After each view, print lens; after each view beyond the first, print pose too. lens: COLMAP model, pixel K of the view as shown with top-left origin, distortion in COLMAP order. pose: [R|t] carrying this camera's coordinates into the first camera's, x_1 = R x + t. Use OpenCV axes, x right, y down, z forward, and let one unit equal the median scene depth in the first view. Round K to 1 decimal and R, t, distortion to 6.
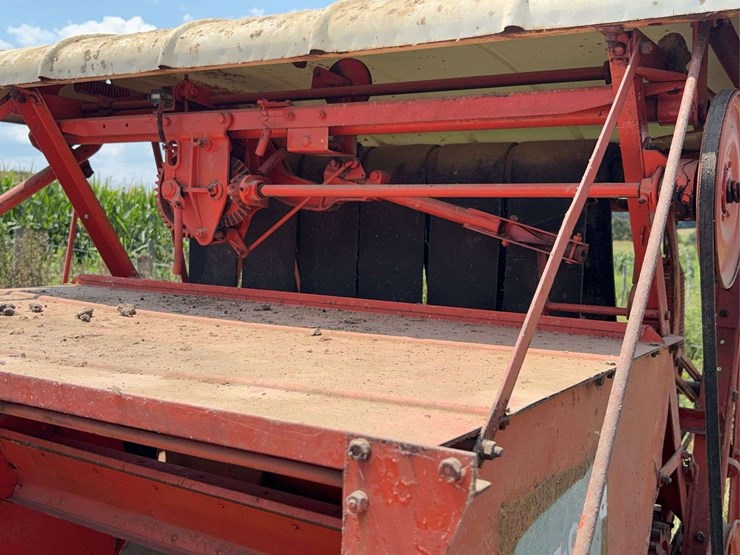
lens RADIAL K [[836.2, 0, 370.0], [0, 836.2, 277.5], [0, 0, 1]] dist [0.167911, -0.516566]
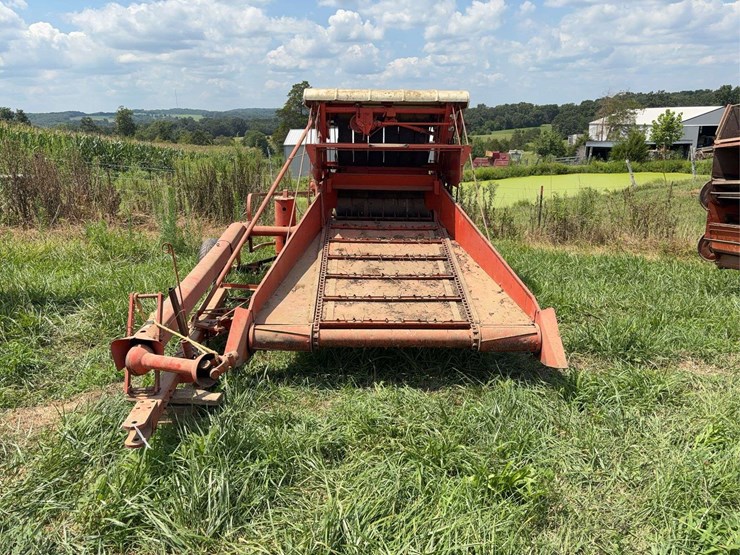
lens RADIAL K [[562.7, 0, 368.5], [0, 562.7, 283.0], [0, 0, 1]] dist [0.052998, -0.061733]
pose [[0.832891, -0.154980, 0.531294, -2.270070], [0.049711, 0.977060, 0.207080, 0.140283], [-0.551199, -0.146064, 0.821489, -2.084415]]
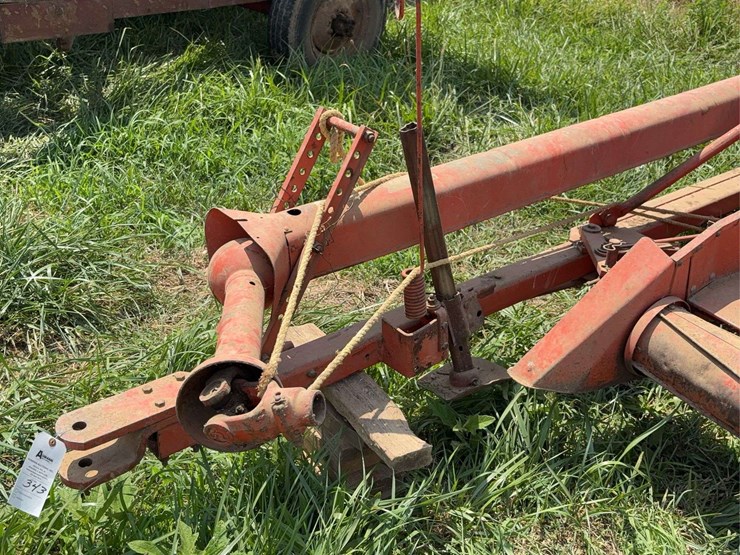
lens RADIAL K [[836.2, 0, 370.0], [0, 836.2, 277.5], [0, 0, 1]] dist [0.167911, -0.516566]
pose [[0.918996, 0.202341, -0.338386, -1.412166], [-0.049846, 0.911005, 0.409372, 0.276997], [0.391104, -0.359344, 0.847296, -1.037828]]
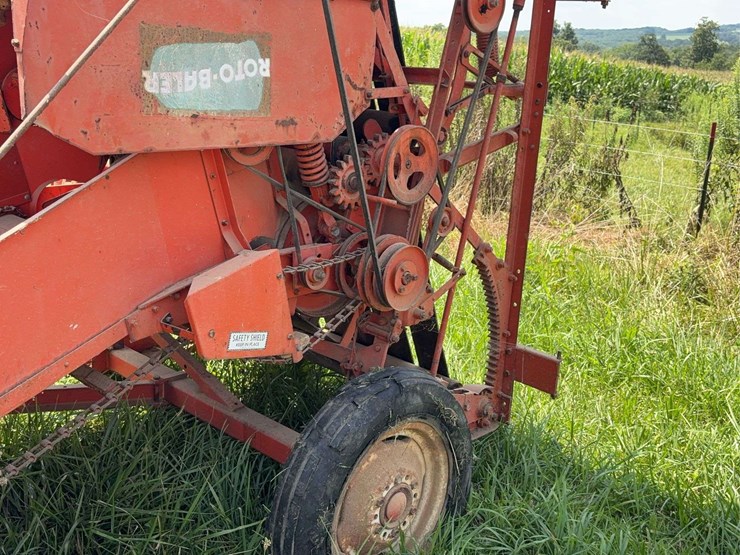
lens RADIAL K [[836.2, 0, 370.0], [0, 836.2, 277.5], [0, 0, 1]] dist [0.167911, -0.516566]
pose [[0.981214, 0.065303, -0.181534, 0.593915], [-0.029774, 0.980953, 0.191948, 0.243835], [0.190611, -0.182937, 0.964469, -0.556682]]
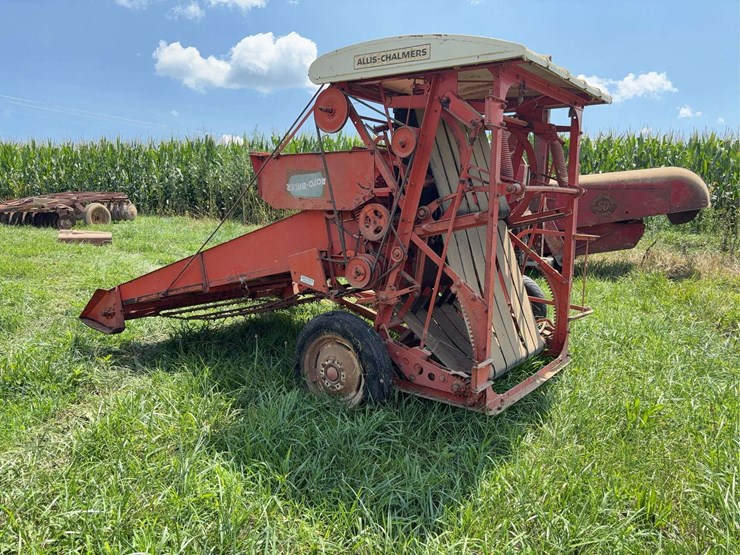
lens RADIAL K [[562.7, 0, 368.5], [0, 562.7, 283.0], [0, 0, 1]] dist [0.052998, -0.061733]
pose [[-0.076197, 0.107439, -0.991288, 2.491327], [-0.075263, 0.990722, 0.113163, 0.319905], [0.994248, 0.083230, -0.067404, 1.059323]]
